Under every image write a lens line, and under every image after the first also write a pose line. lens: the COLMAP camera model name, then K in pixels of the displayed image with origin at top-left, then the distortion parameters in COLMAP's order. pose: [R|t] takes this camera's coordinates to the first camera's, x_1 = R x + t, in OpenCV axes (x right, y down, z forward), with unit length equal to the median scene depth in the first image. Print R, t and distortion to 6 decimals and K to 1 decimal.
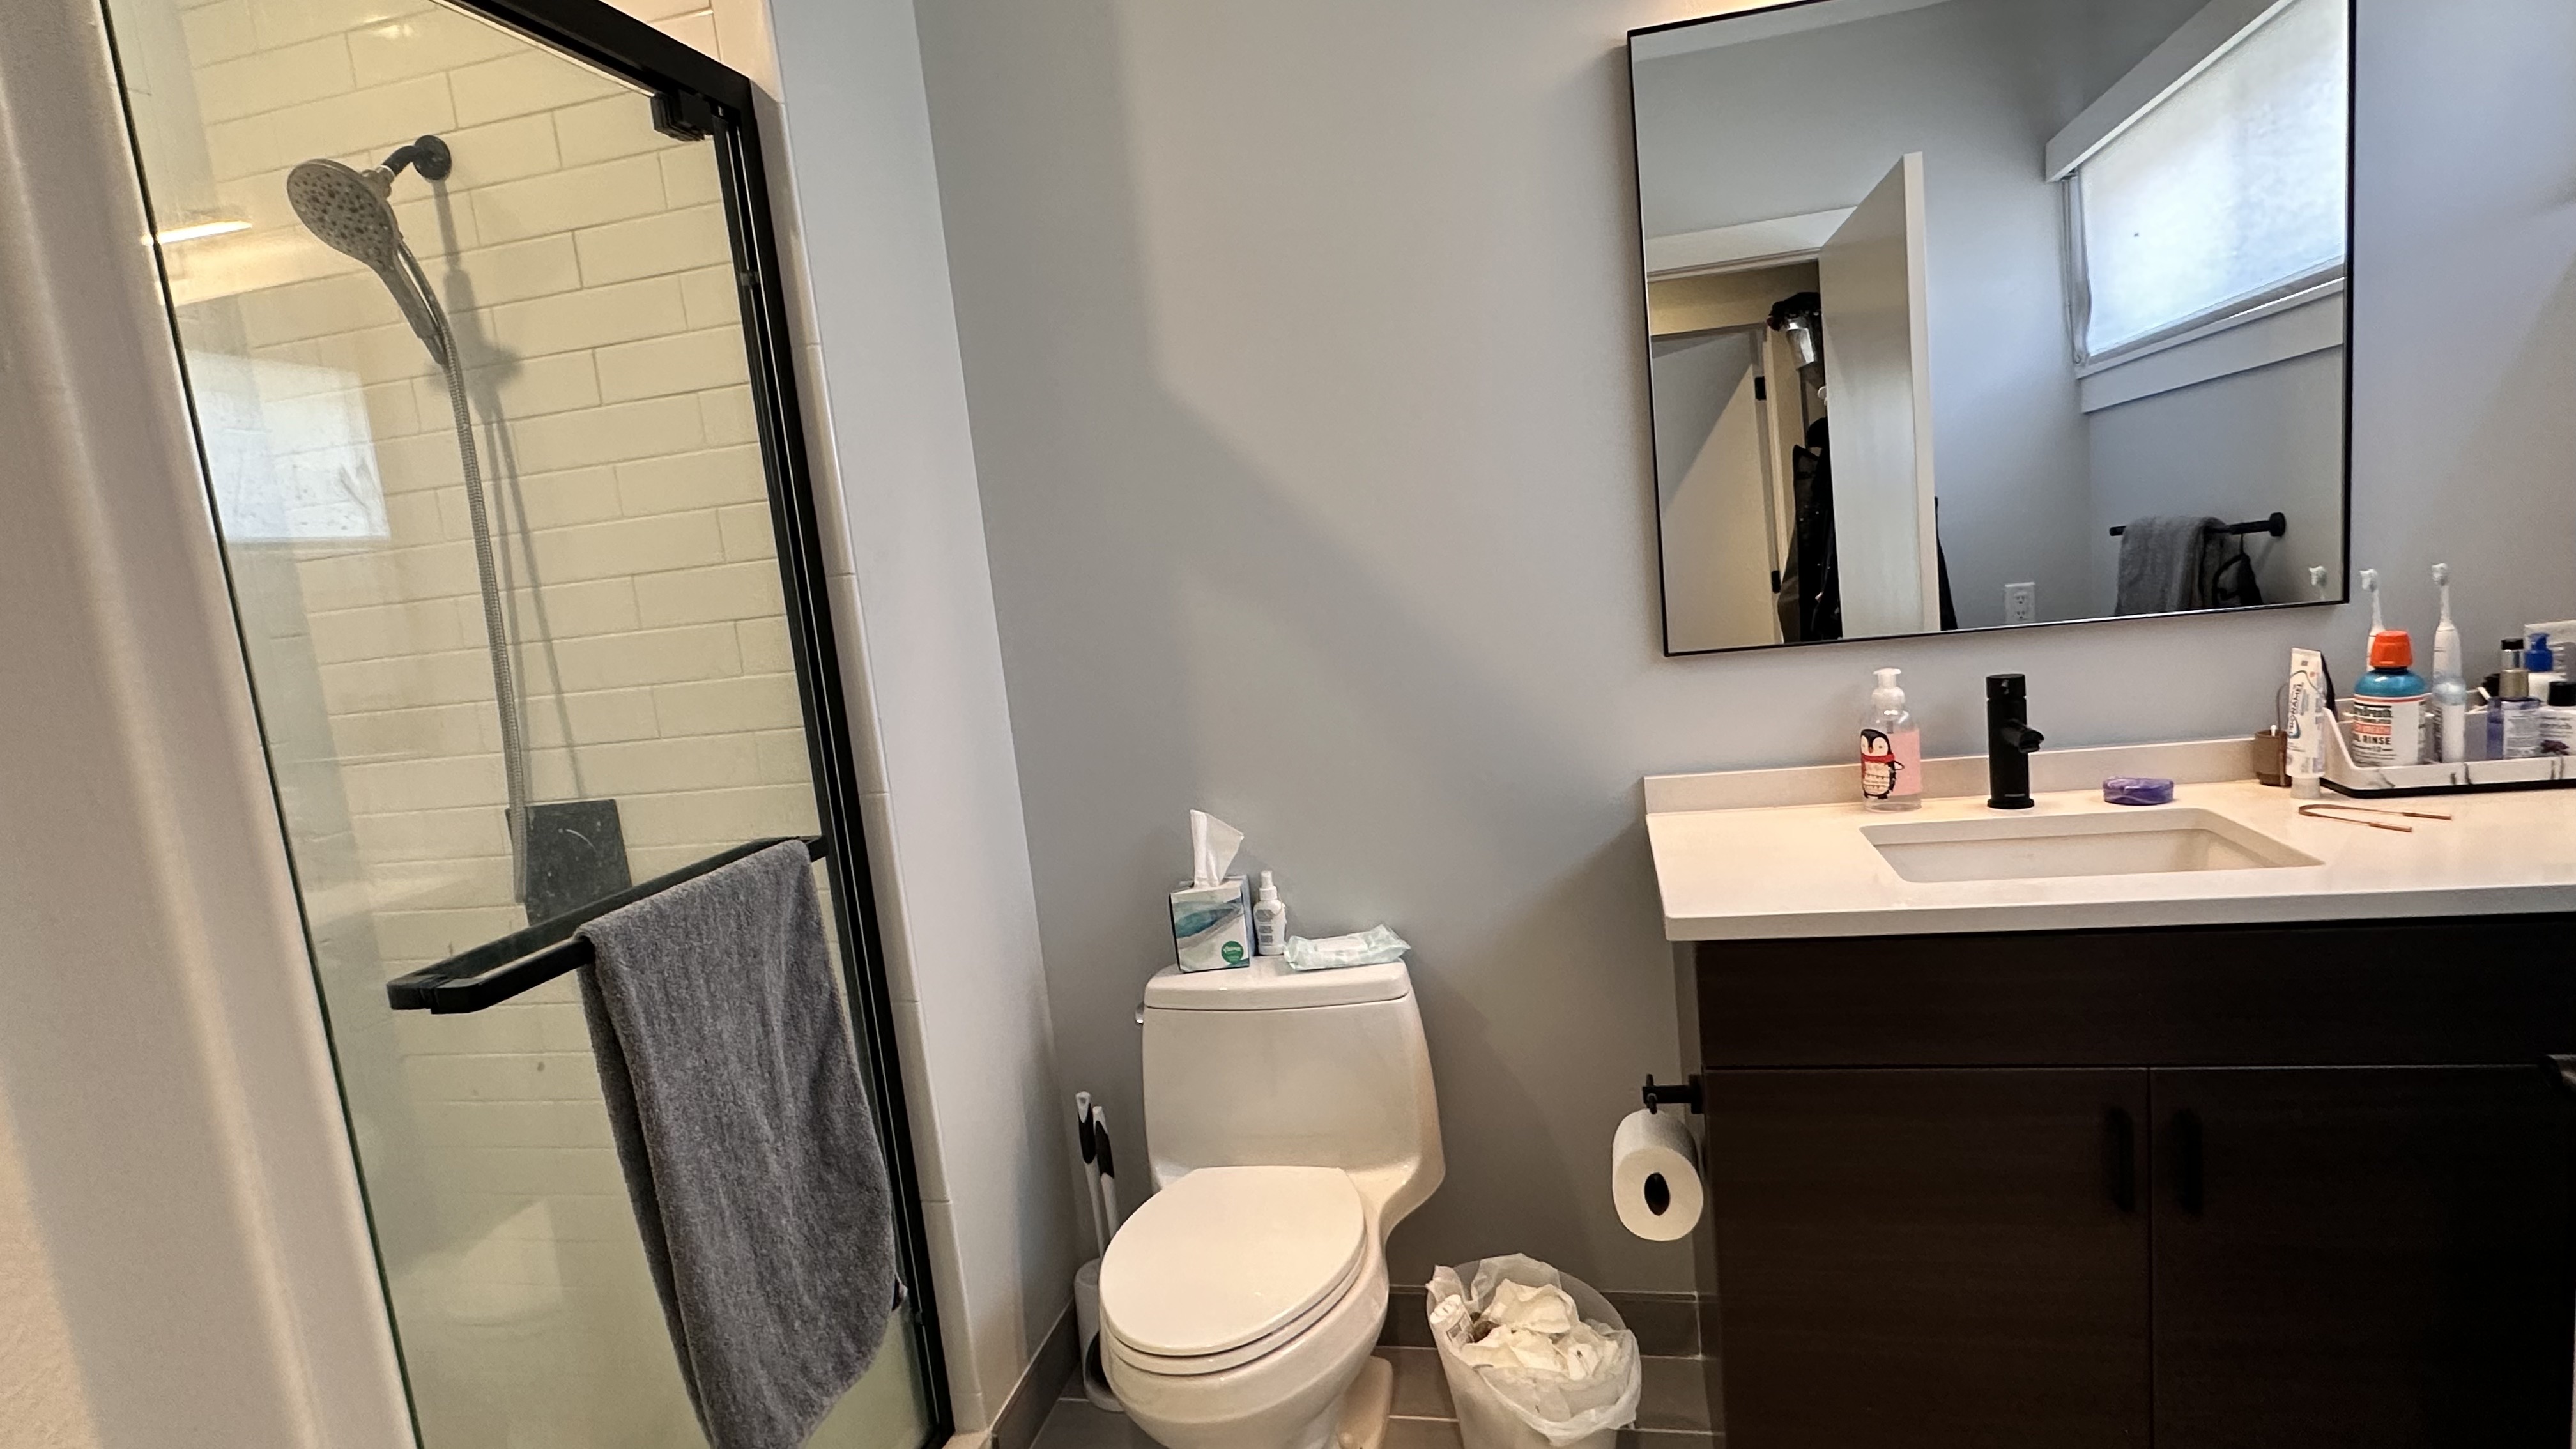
lens RADIAL K [[1304.2, 0, 1288.0], [0, 1304.2, 724.5], [0, 0, 1]] dist [-0.001351, -0.000124]
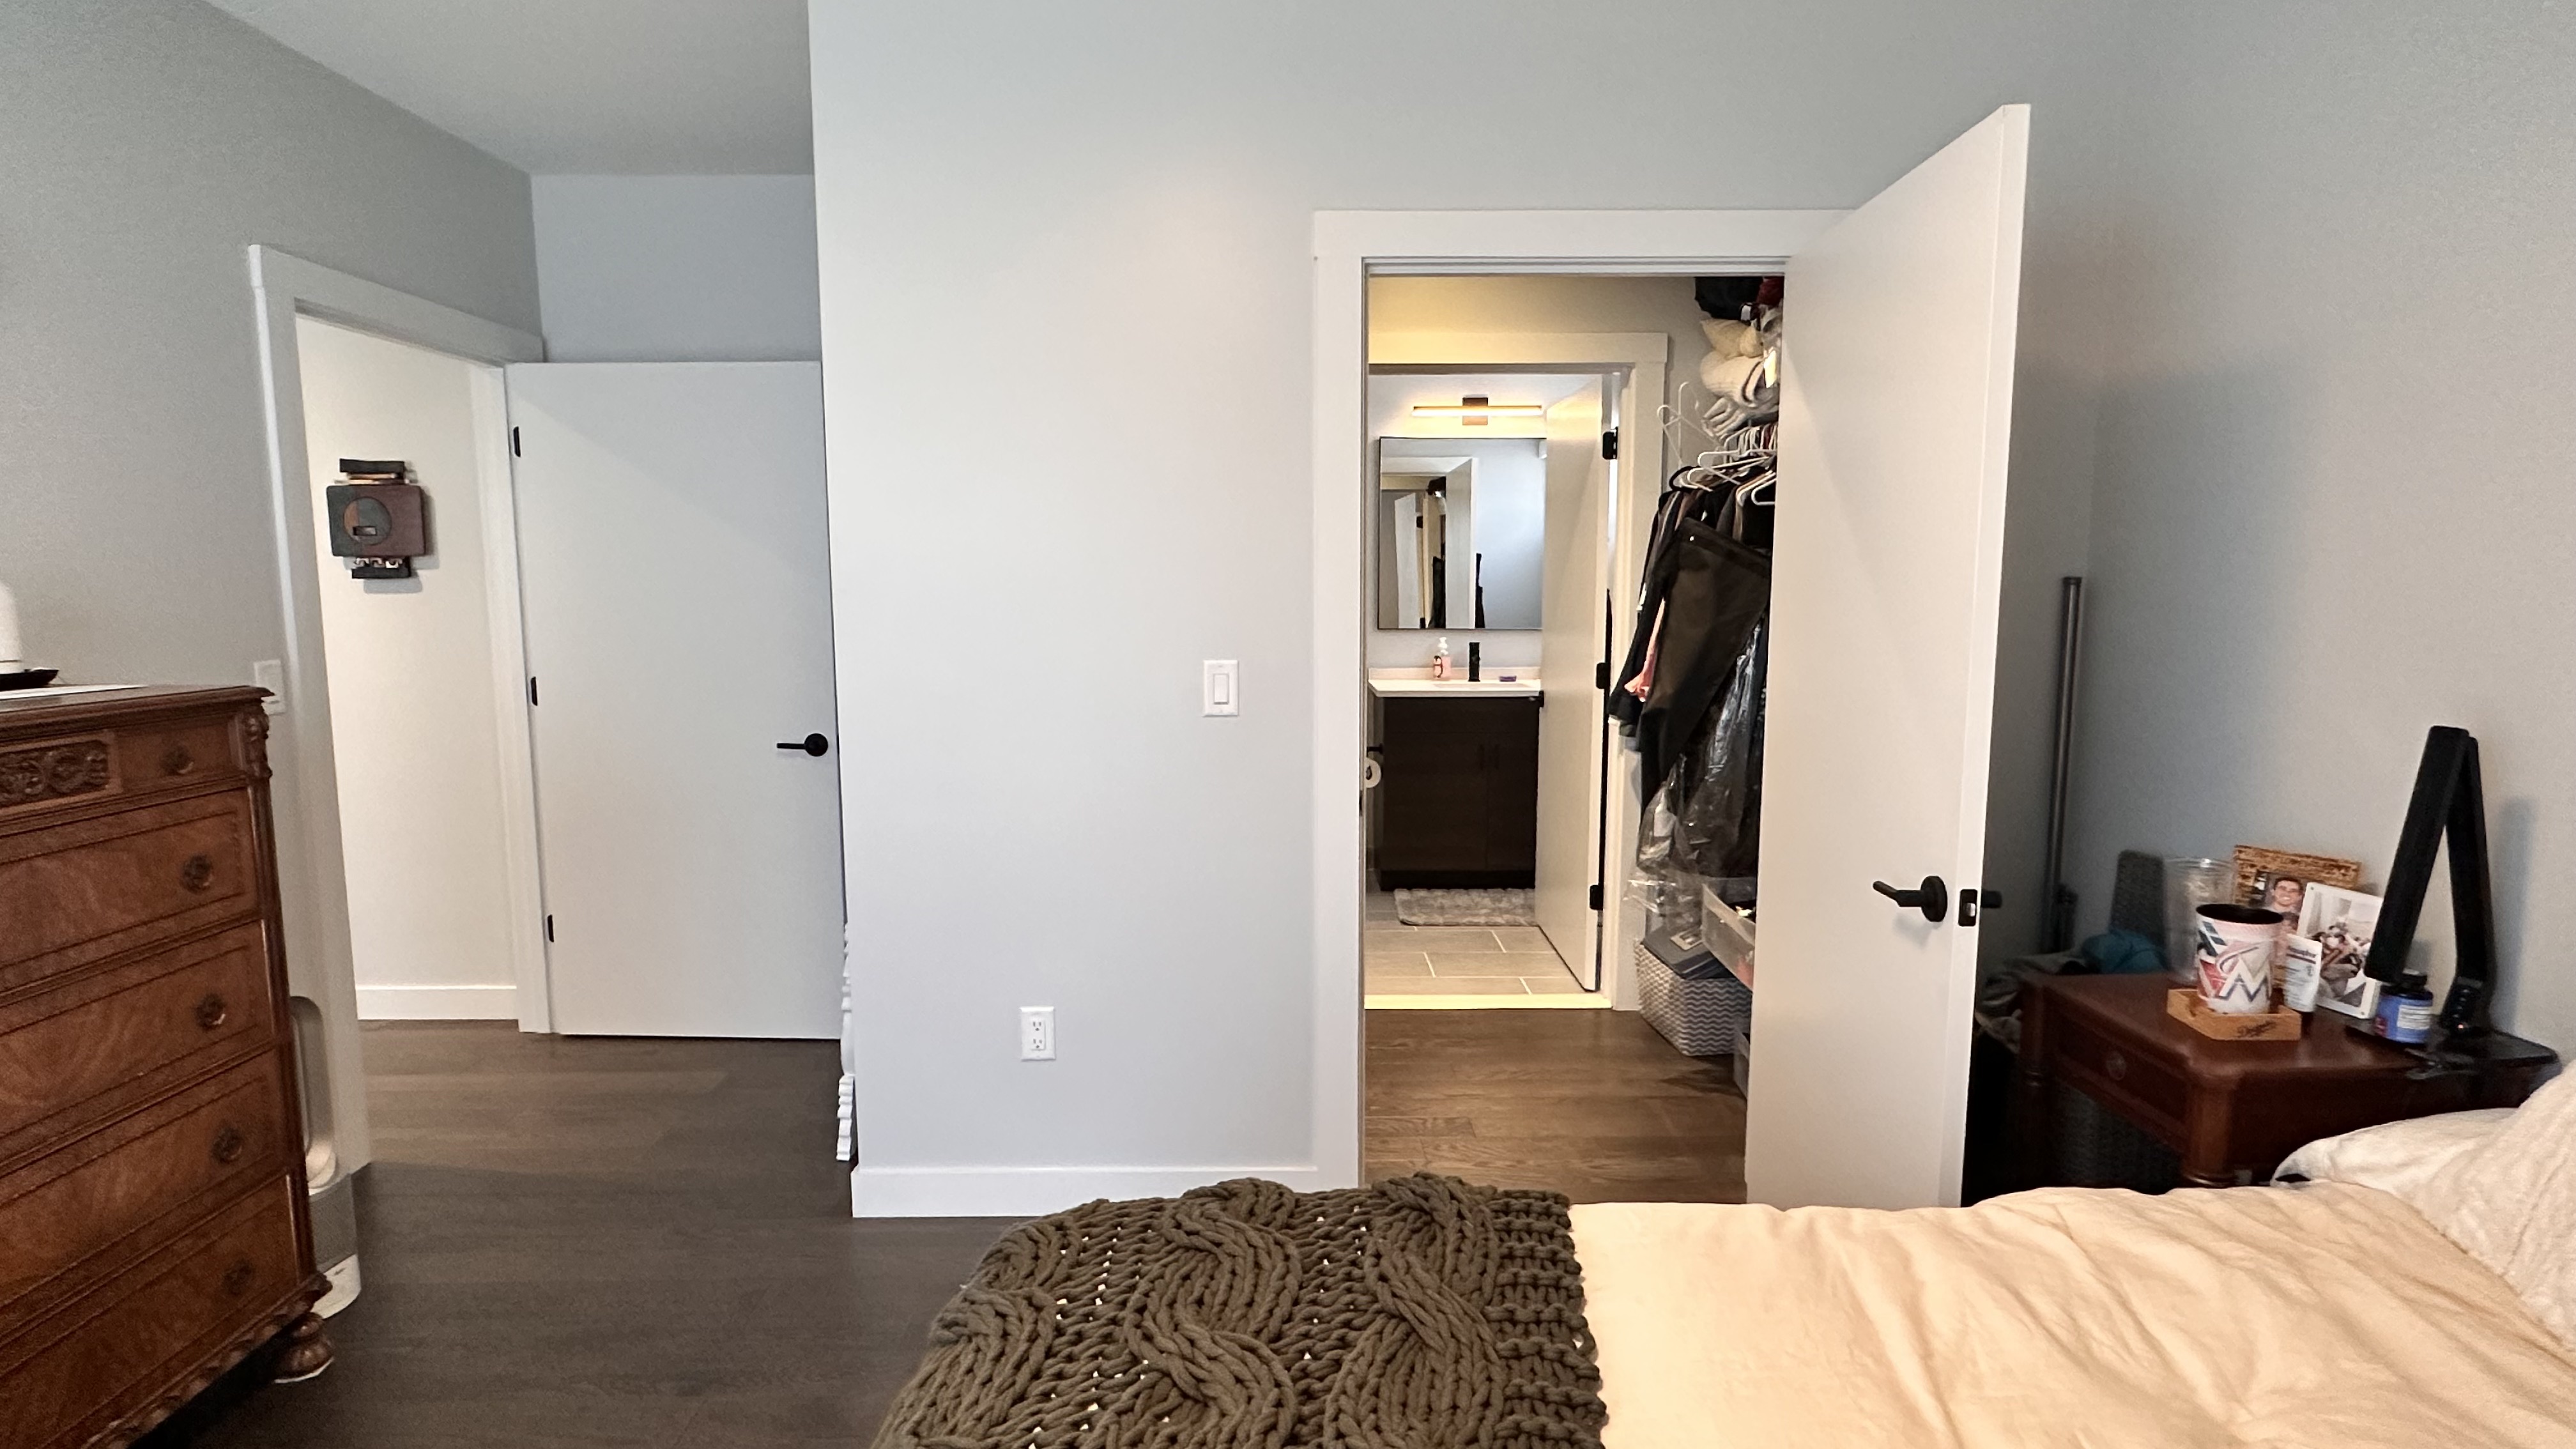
lens RADIAL K [[1304.2, 0, 1288.0], [0, 1304.2, 724.5], [0, 0, 1]] dist [-0.001351, -0.000124]
pose [[0.967523, 0.075524, 0.241239, -0.689555], [-0.067717, 0.996882, -0.040502, 0.332980], [-0.243545, 0.022850, 0.969620, -2.076256]]
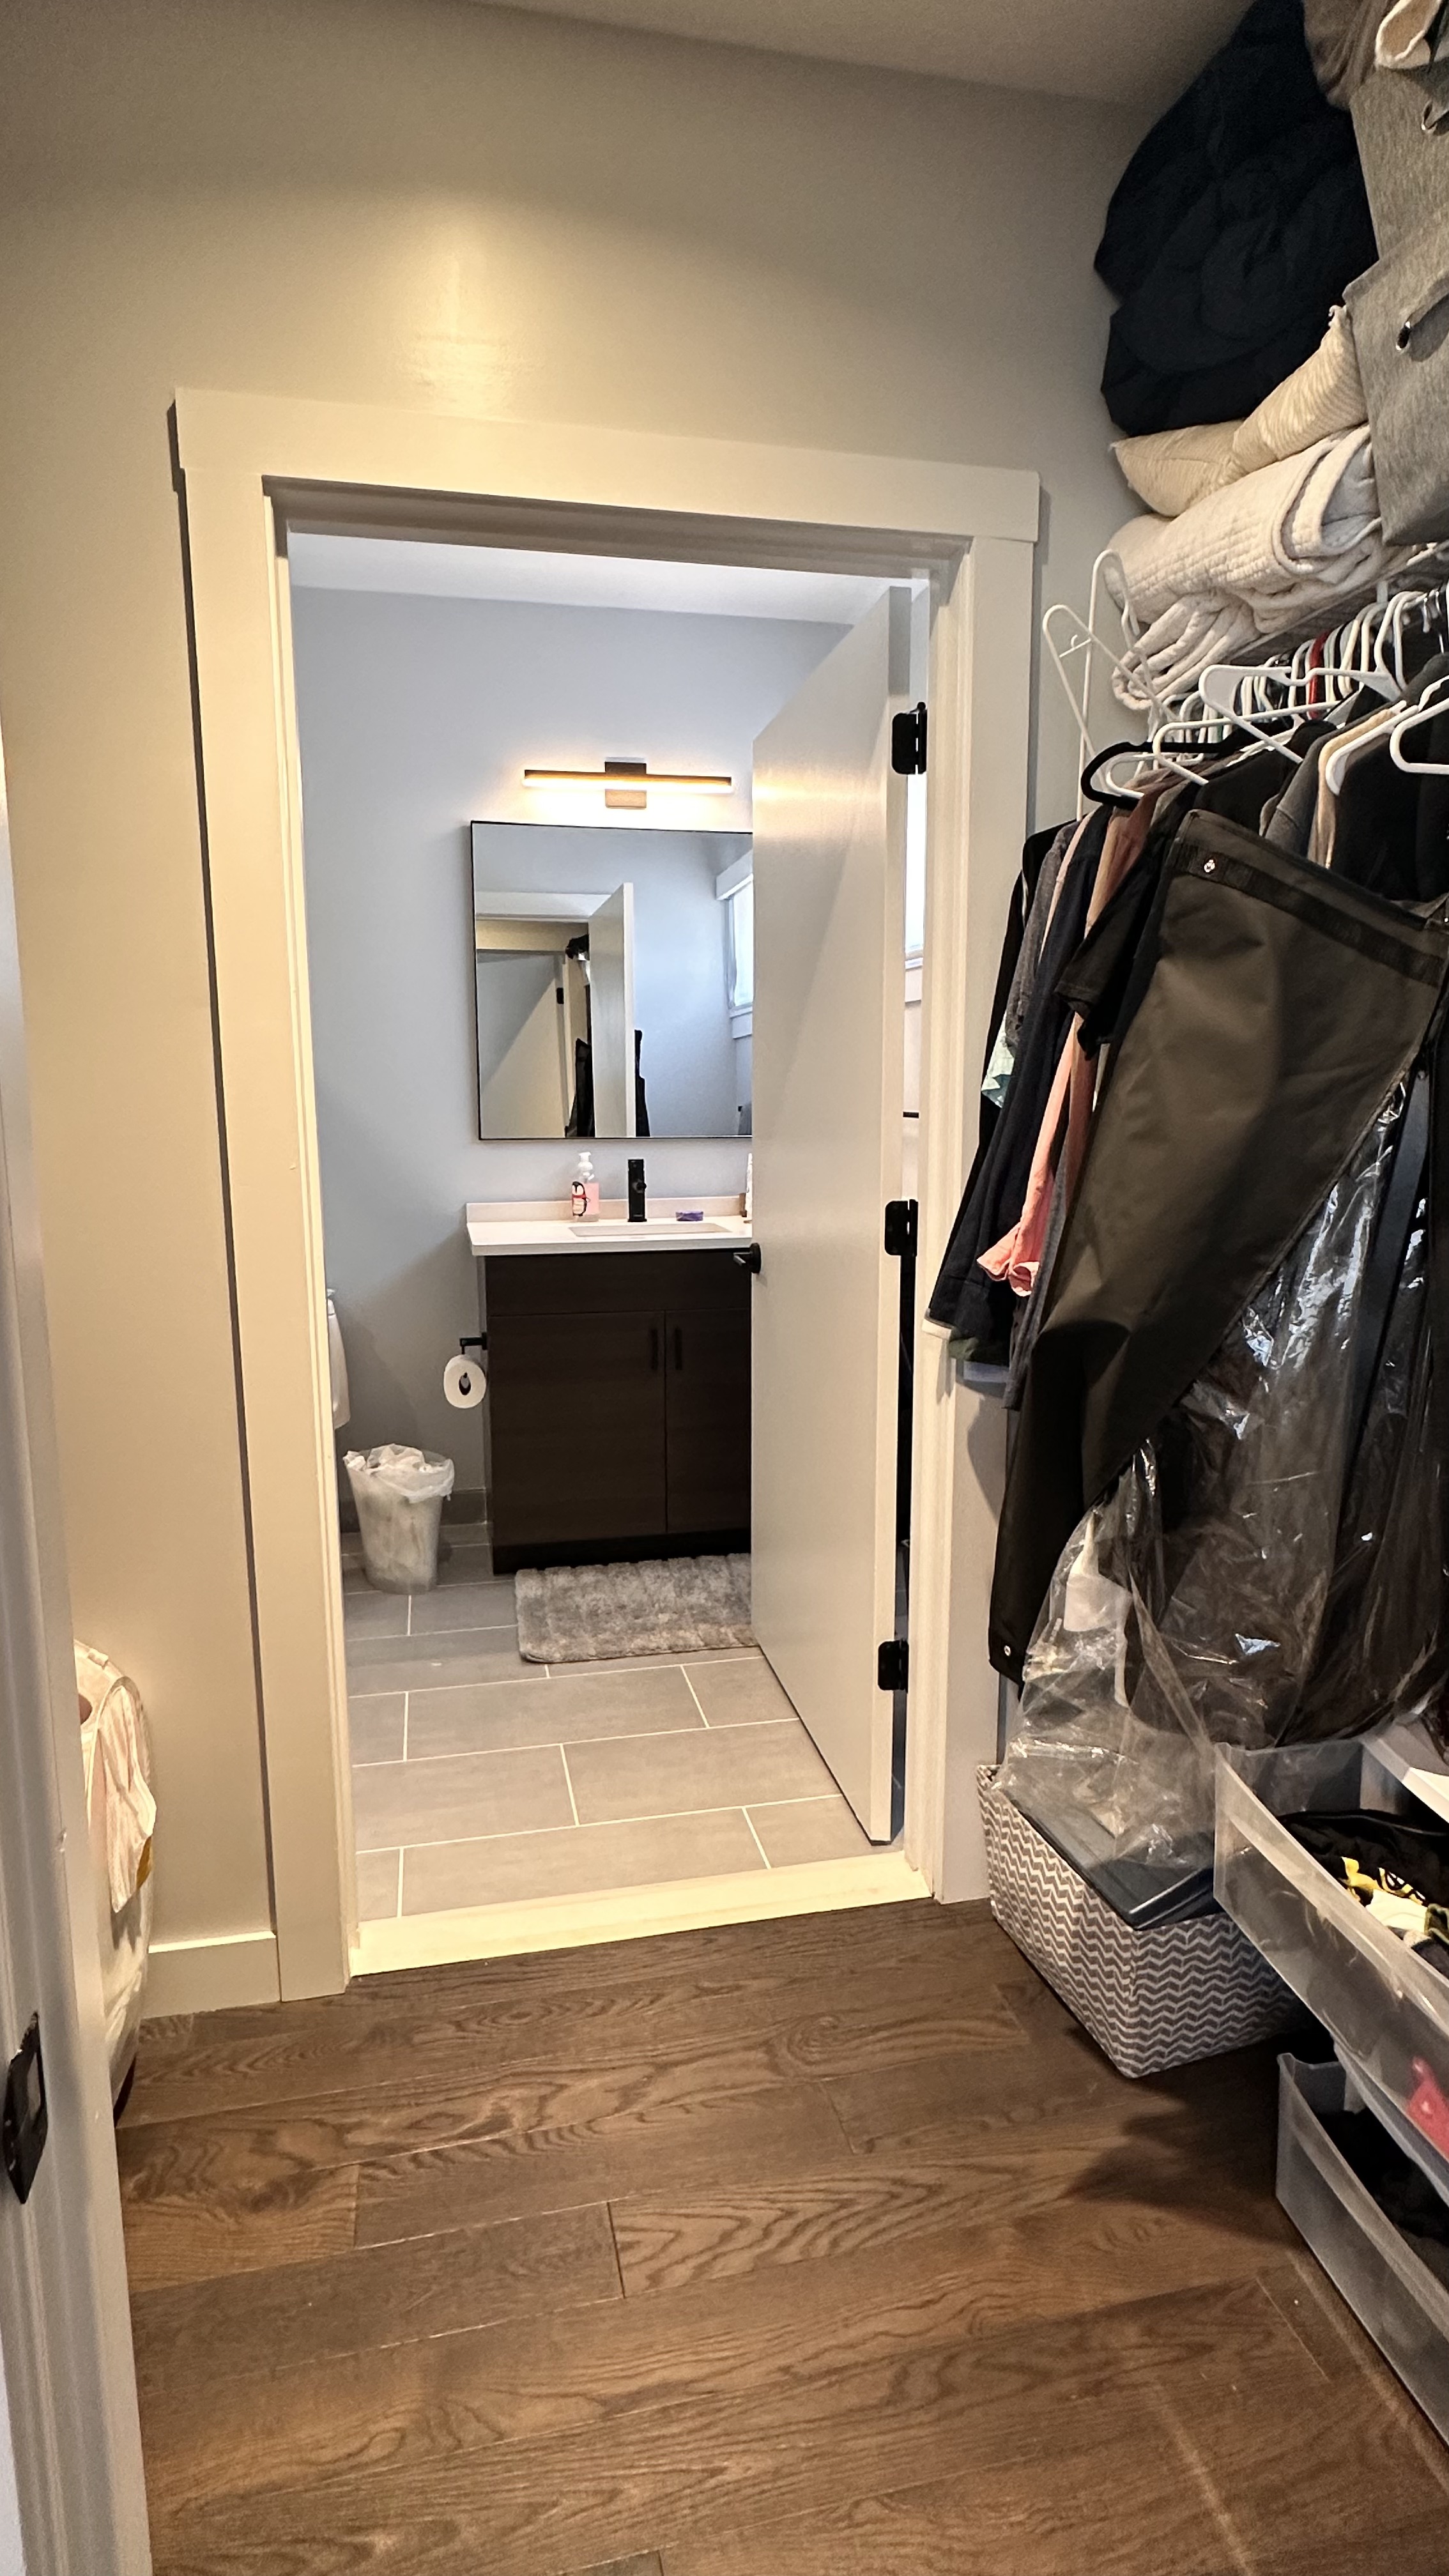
lens RADIAL K [[1304.2, 0, 673.6], [0, 1304.2, 1285.6], [0, 0, 1]] dist [-0.001351, -0.000124]
pose [[0.914463, 0.033890, 0.403247, -0.229161], [-0.032166, 0.999421, -0.011049, 0.182934], [-0.403389, -0.002867, 0.915024, -0.924026]]
